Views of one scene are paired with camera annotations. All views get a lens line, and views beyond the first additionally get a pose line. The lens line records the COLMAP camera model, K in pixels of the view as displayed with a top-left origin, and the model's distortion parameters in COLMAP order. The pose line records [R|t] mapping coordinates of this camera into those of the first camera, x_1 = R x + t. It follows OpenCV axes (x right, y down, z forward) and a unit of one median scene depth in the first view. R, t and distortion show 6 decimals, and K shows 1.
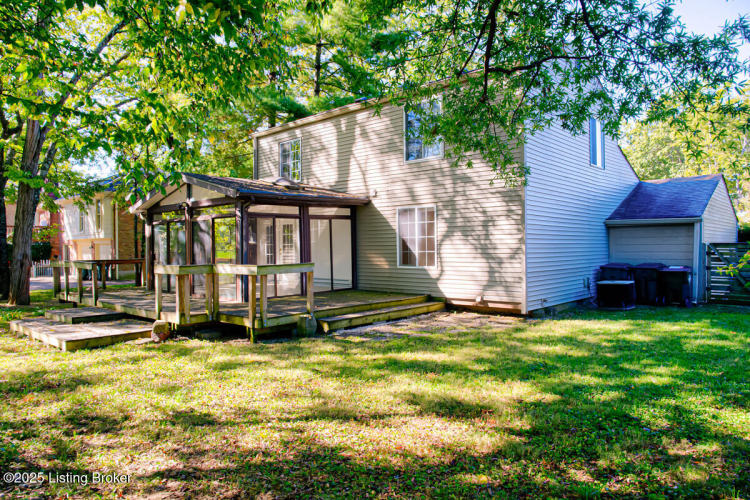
lens RADIAL K [[509.8, 0, 375.0], [0, 509.8, 250.0], [0, 0, 1]] dist [-0.074406, 0.088066]
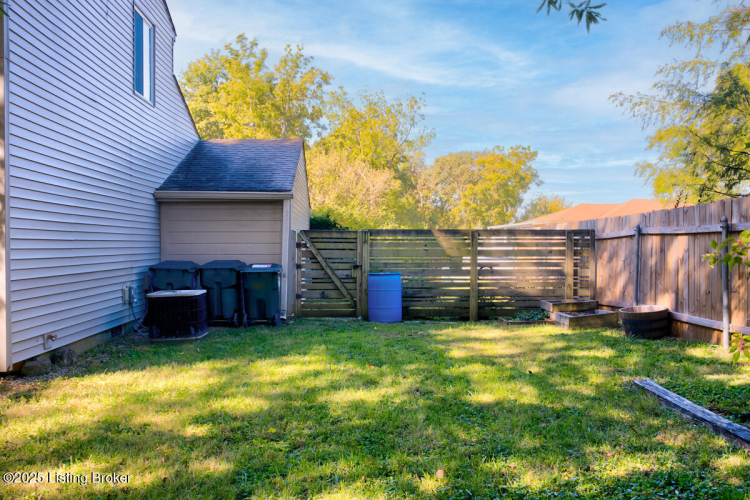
lens RADIAL K [[671.4, 0, 375.0], [0, 671.4, 250.0], [0, 0, 1]] dist [-0.000385, 0.004739]
pose [[0.710189, -0.000347, 0.704011, 0.084896], [-0.001493, 0.999997, 0.001999, 0.011231], [-0.704010, -0.002471, 0.710186, 0.266113]]
